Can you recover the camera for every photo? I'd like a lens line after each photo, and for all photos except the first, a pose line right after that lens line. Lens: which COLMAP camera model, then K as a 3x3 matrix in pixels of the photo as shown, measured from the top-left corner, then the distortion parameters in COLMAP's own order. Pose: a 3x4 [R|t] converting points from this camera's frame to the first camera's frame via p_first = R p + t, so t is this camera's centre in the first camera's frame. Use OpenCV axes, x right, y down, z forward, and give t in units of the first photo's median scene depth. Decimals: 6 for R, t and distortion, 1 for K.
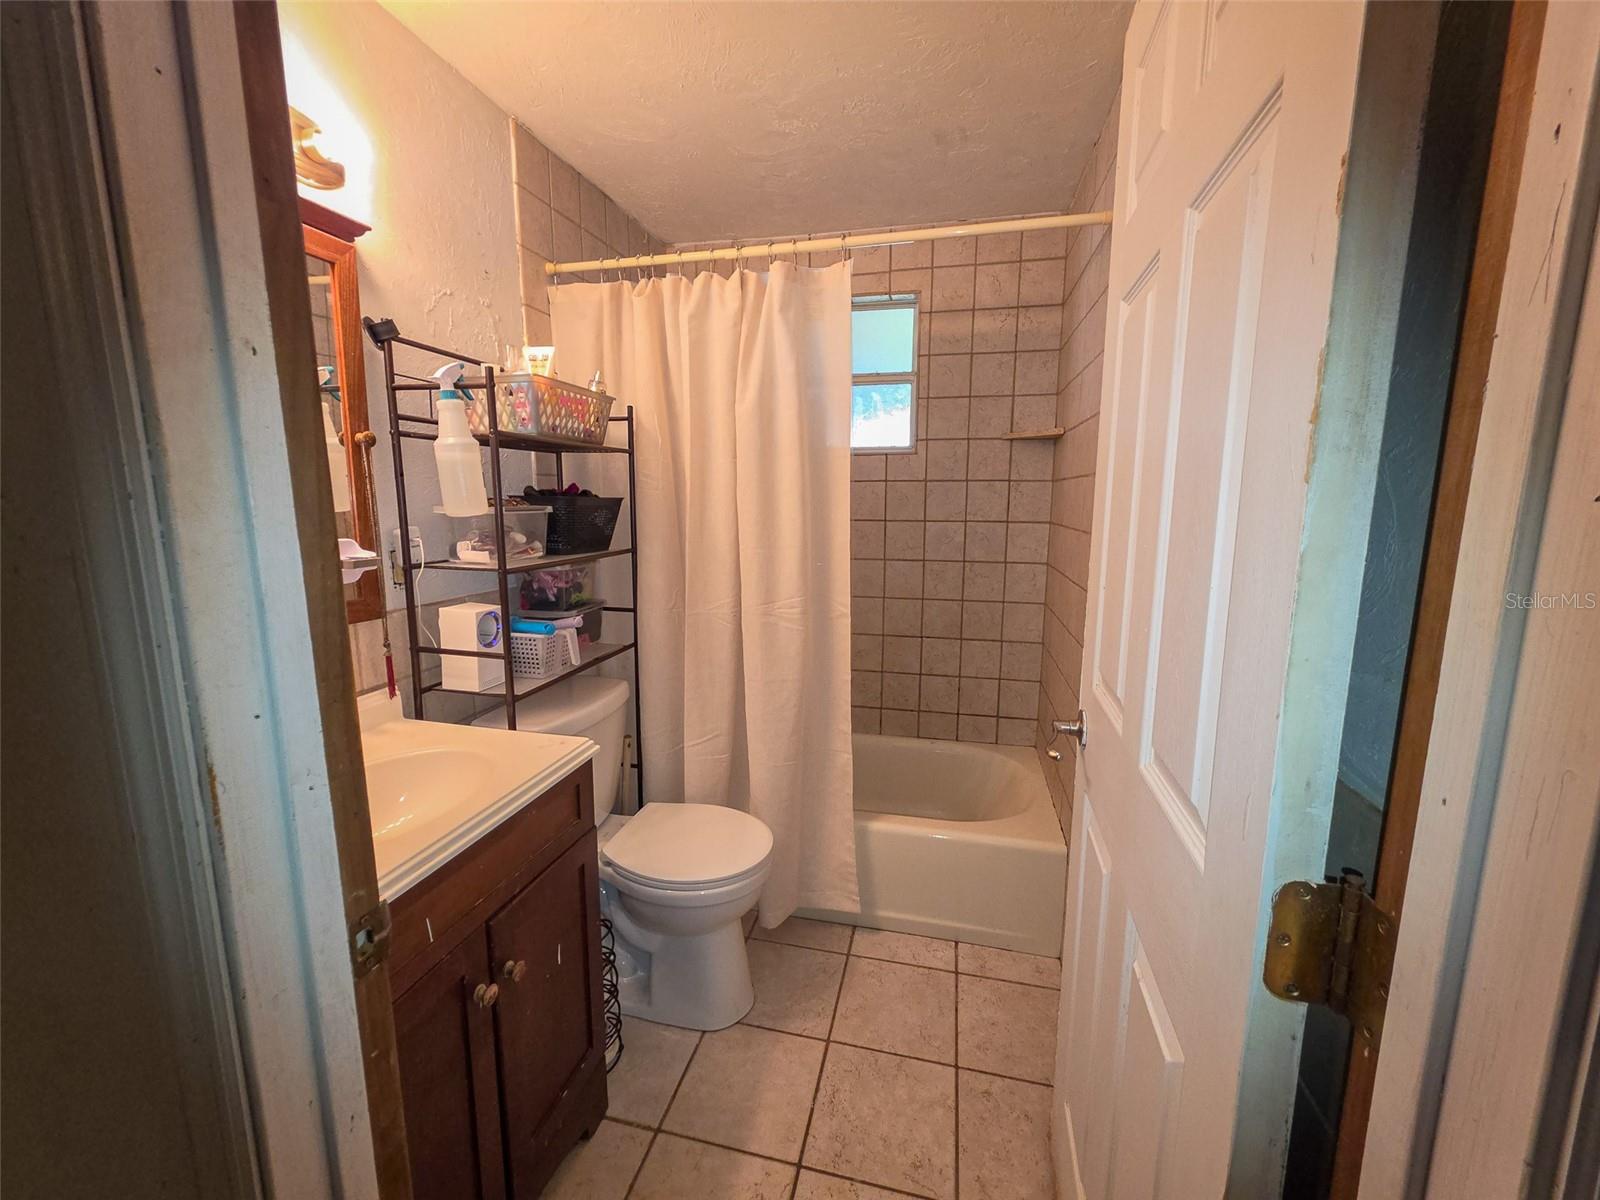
lens RADIAL K [[637.6, 0, 800.0], [0, 637.6, 600.0], [0, 0, 1]] dist [-0.000952, 0.000000]
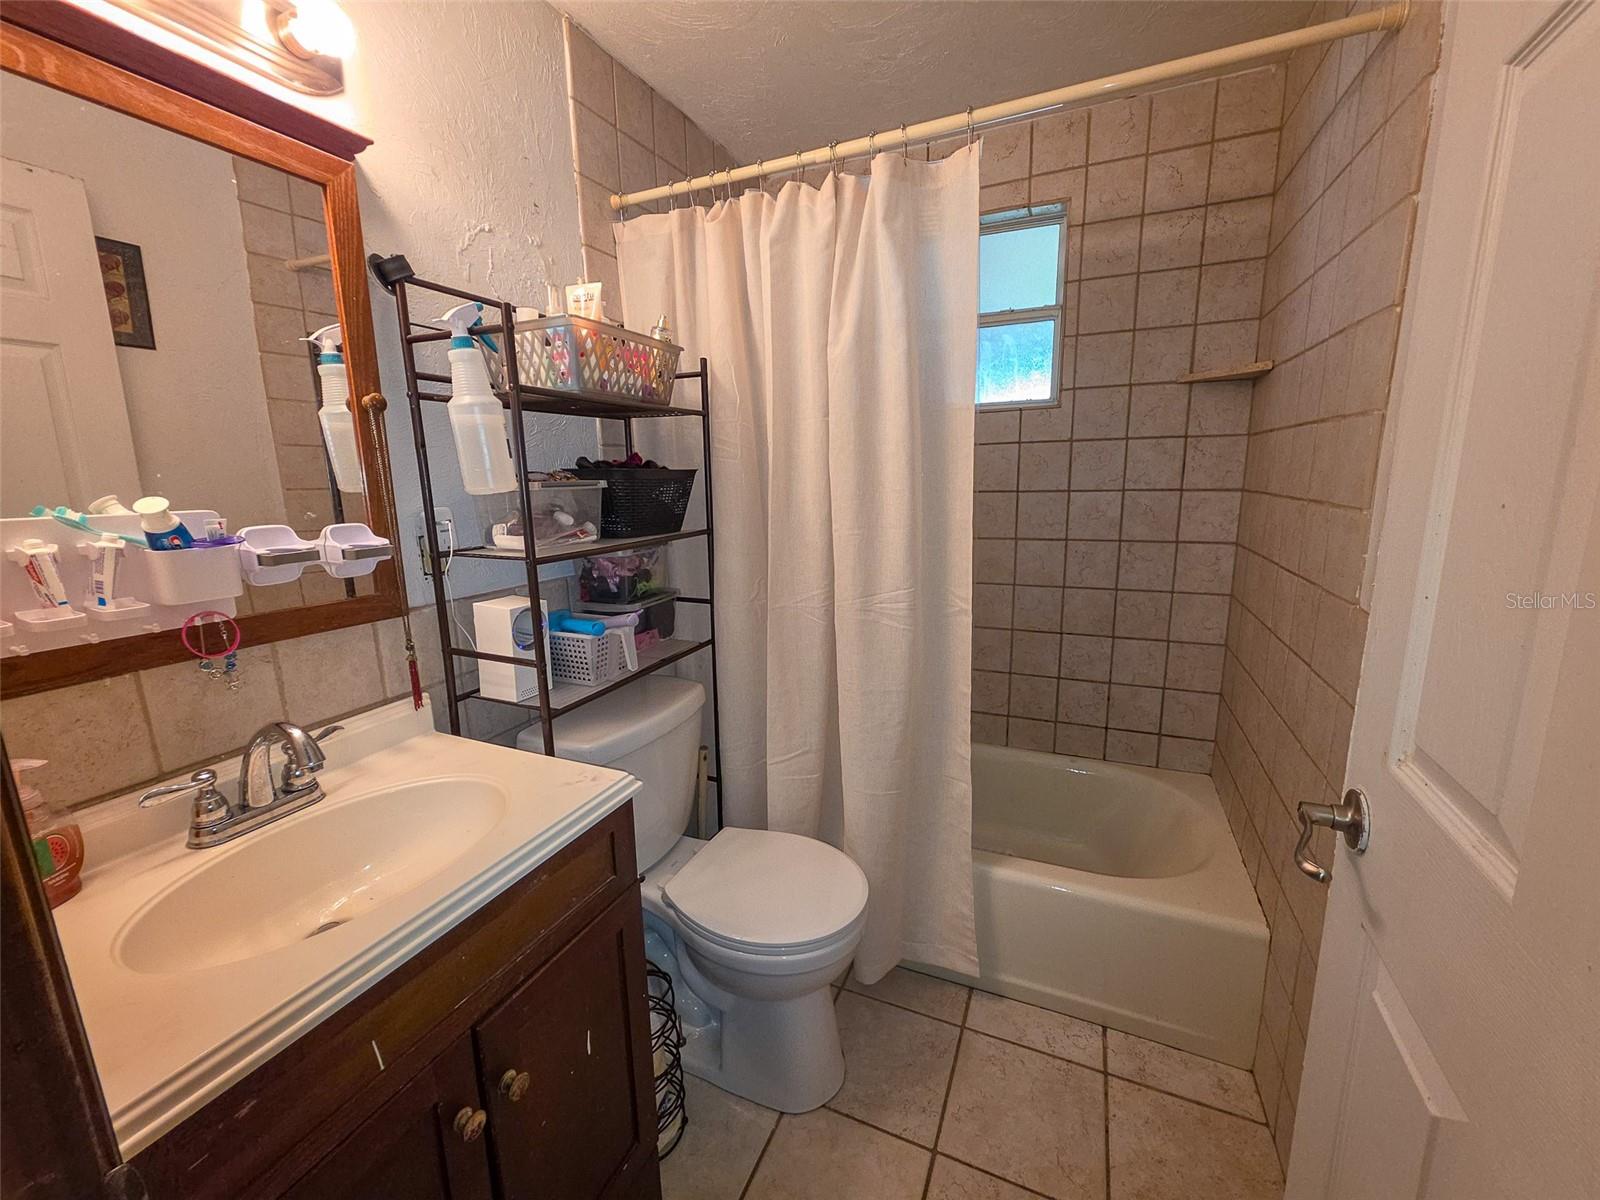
lens RADIAL K [[637.6, 0, 800.0], [0, 637.6, 600.0], [0, 0, 1]] dist [-0.000952, 0.000000]
pose [[0.982845, 0.012131, -0.184034, 0.015390], [-0.005155, 0.999252, 0.038336, -0.020797], [0.184361, -0.036730, 0.982172, 0.192439]]
